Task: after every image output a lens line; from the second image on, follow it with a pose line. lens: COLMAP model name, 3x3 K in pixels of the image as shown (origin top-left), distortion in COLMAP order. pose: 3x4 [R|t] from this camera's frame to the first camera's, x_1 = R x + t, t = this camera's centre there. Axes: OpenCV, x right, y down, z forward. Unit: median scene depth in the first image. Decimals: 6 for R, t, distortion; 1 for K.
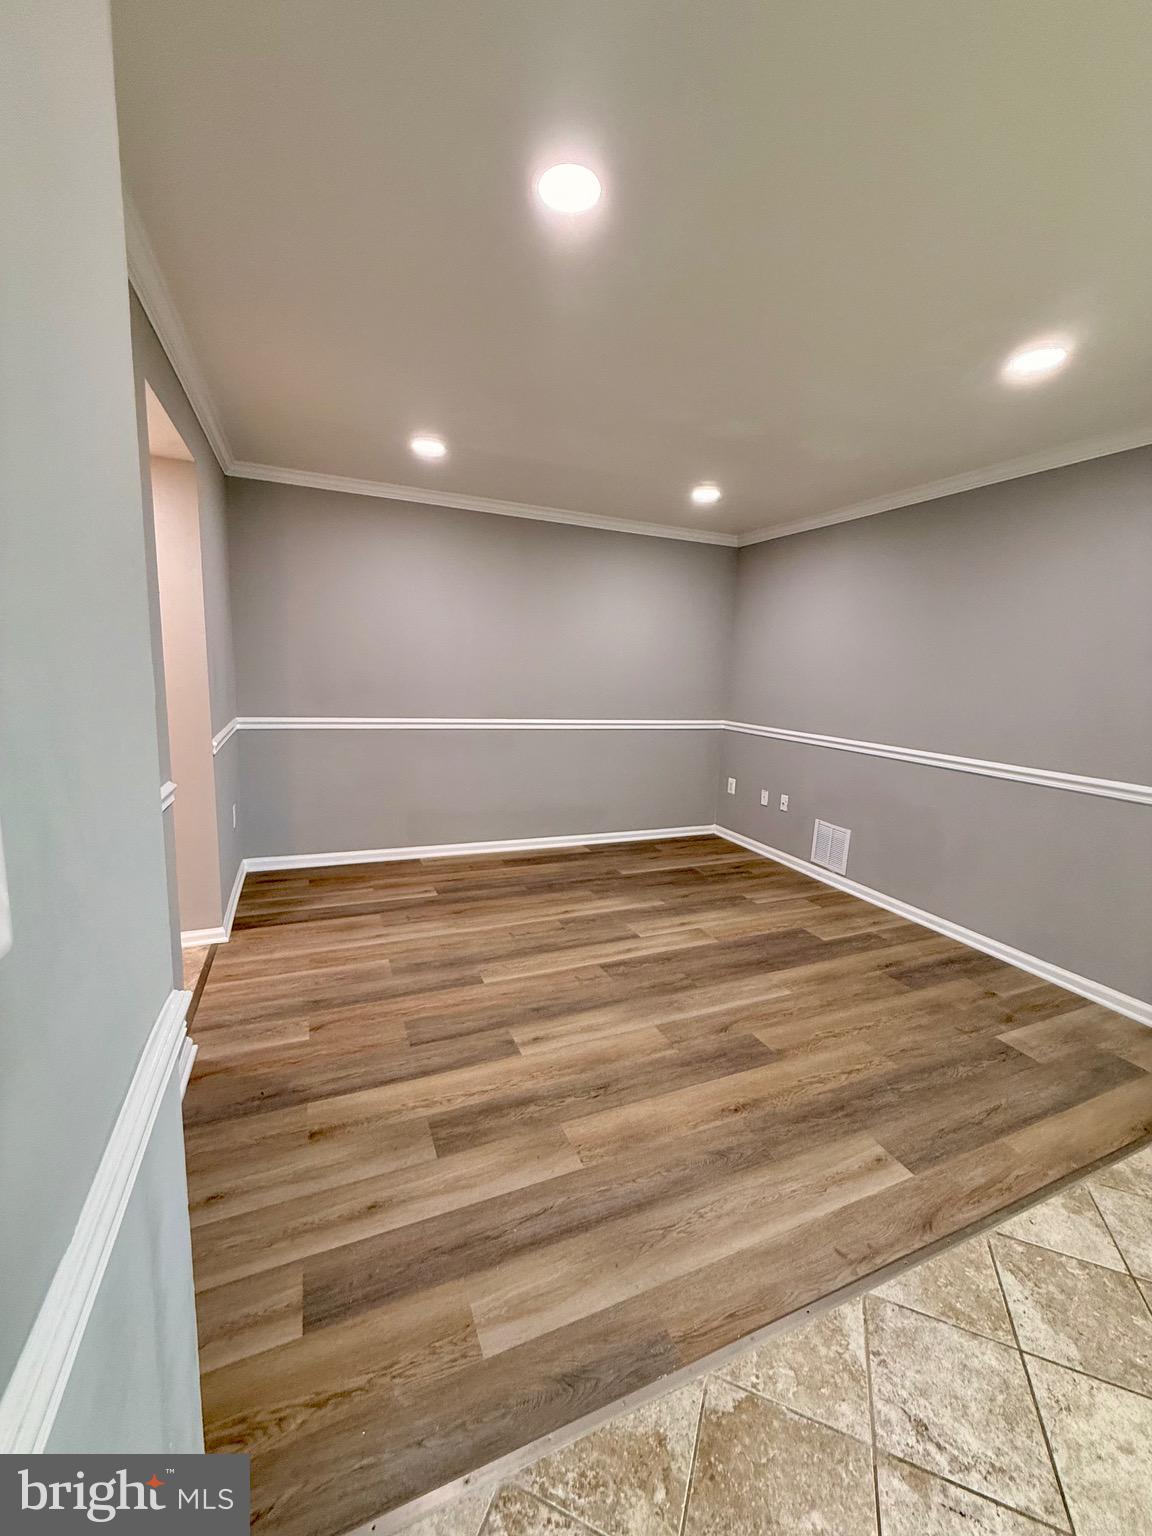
lens RADIAL K [[615.8, 0, 575.5], [0, 615.8, 766.2], [0, 0, 1]] dist [0.002359, 0.000129]
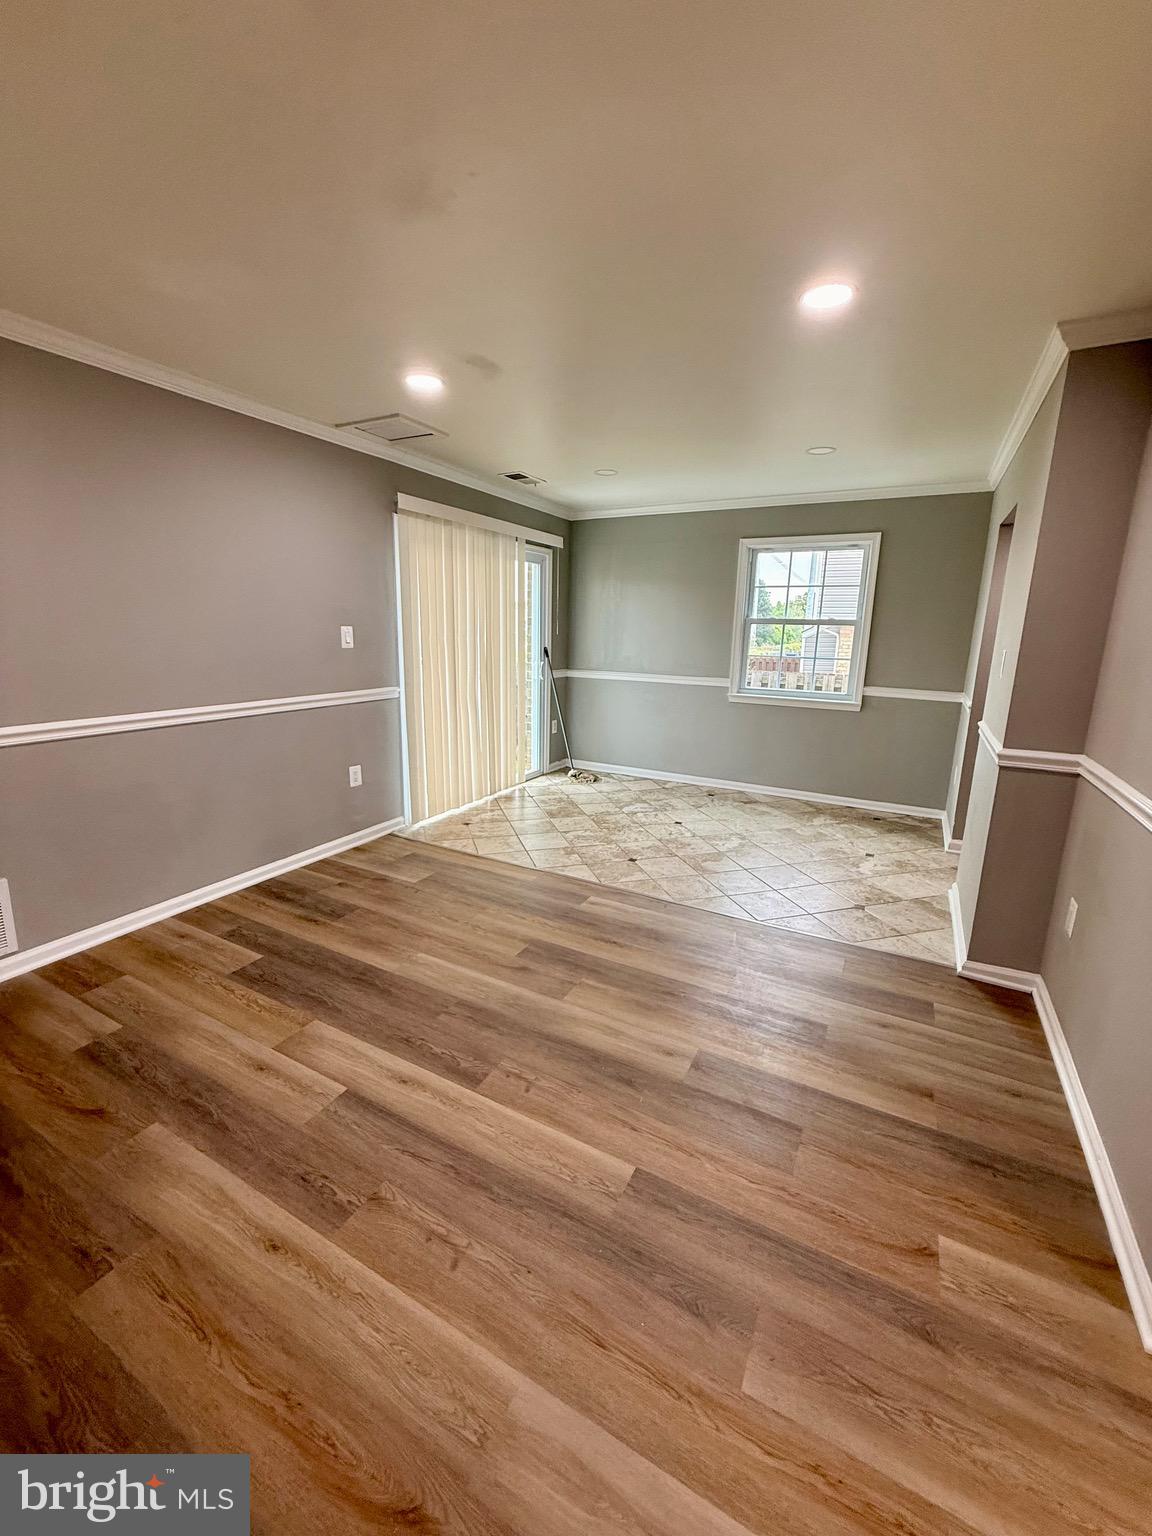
lens RADIAL K [[615.8, 0, 570.8], [0, 615.8, 768.1], [0, 0, 1]] dist [0.002359, 0.000129]
pose [[-0.614866, -0.228027, 0.754946, -0.460650], [0.086004, 0.932188, 0.351608, -0.227717], [-0.783928, 0.281120, -0.553559, 1.227457]]
